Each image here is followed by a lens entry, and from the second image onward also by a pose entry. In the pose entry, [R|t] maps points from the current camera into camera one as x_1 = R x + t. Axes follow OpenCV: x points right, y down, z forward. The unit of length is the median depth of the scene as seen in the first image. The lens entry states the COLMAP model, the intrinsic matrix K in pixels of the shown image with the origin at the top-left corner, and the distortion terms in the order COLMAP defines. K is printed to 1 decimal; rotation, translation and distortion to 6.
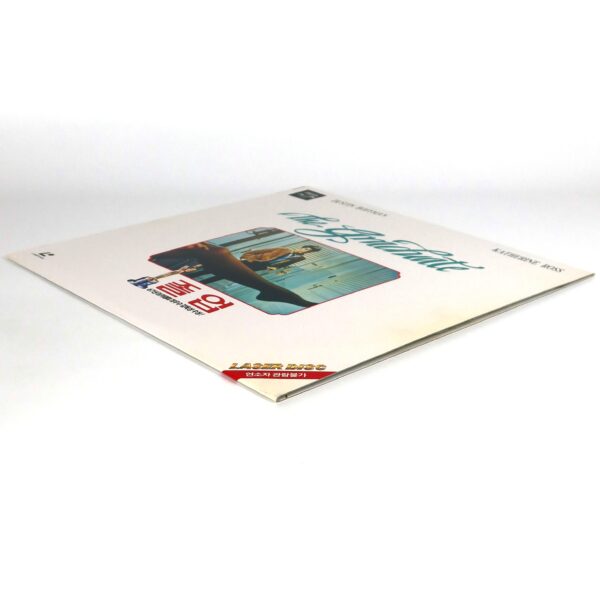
lens RADIAL K [[983.9, 0, 279.8], [0, 983.9, 300.0], [0, 0, 1]] dist [-0.010884, 0.008517]
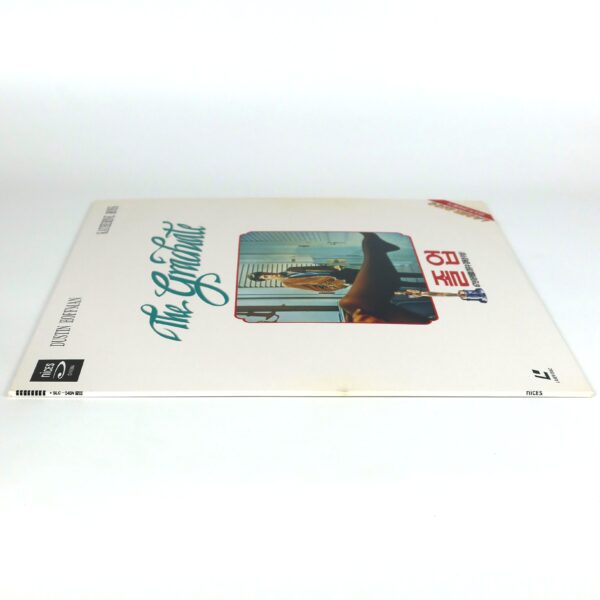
lens RADIAL K [[1062.5, 0, 300.0], [0, 1062.5, 300.0], [0, 0, 1]] dist [-0.010633, 0.072178]
pose [[-0.769985, -0.282570, 0.572082, -0.550368], [0.213279, 0.731040, 0.648145, -0.653528], [-0.601361, 0.621075, -0.502623, 1.513249]]
